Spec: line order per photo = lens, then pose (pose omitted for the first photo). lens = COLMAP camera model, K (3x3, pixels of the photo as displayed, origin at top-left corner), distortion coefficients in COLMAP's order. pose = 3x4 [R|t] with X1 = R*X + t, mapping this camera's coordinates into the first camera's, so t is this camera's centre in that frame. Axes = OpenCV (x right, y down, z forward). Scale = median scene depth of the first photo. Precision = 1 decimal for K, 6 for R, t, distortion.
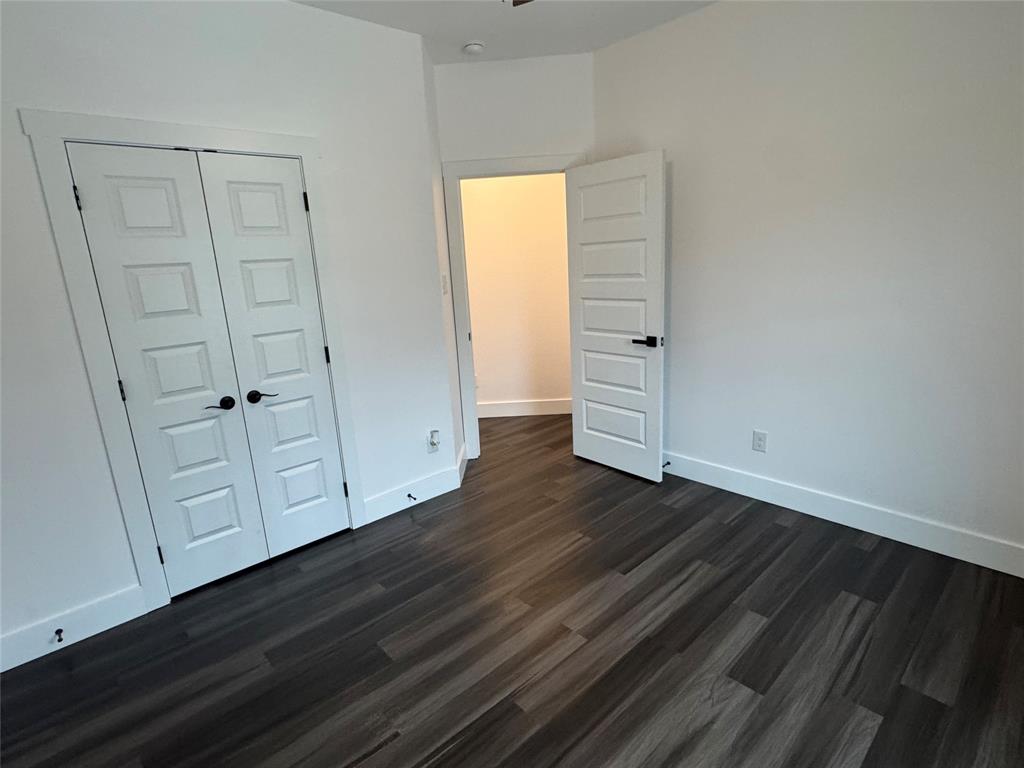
lens RADIAL K [[541.1, 0, 512.0], [0, 541.1, 384.0], [0, 0, 1]] dist [0.000132, -0.000043]
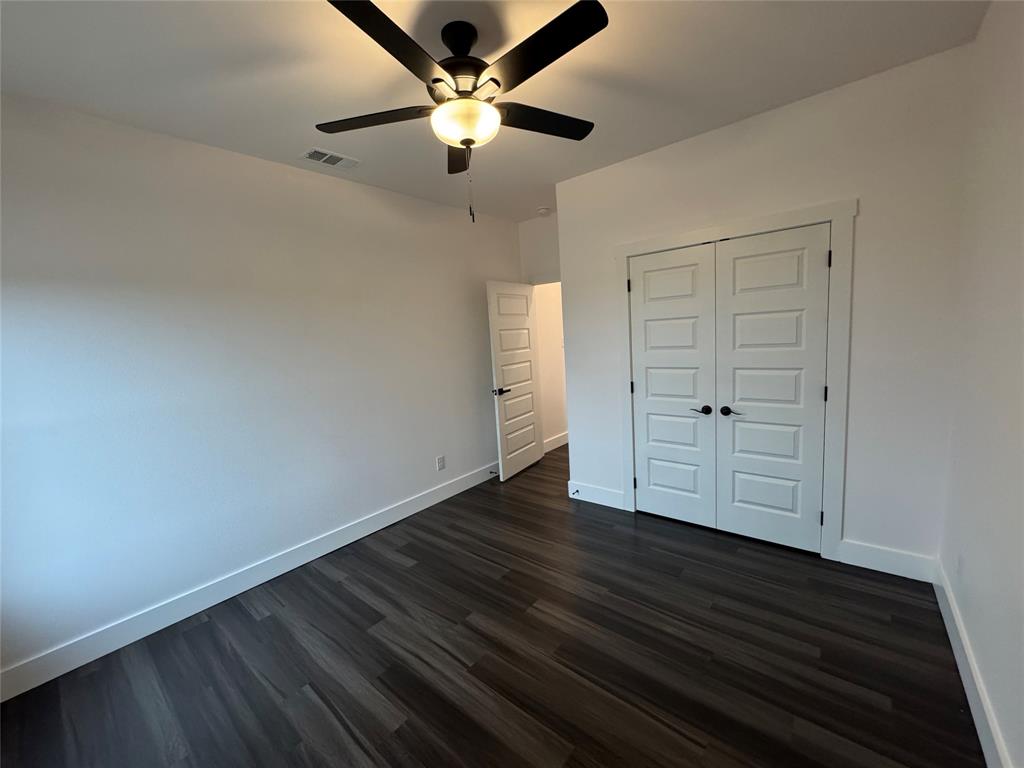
lens RADIAL K [[409.0, 0, 512.0], [0, 409.0, 384.0], [0, 0, 1]] dist [-0.003412, -0.000477]
pose [[0.142899, 0.167804, -0.975408, 0.460646], [-0.168528, 0.975256, 0.143088, -0.102753], [0.975284, 0.143936, 0.167643, 0.288875]]
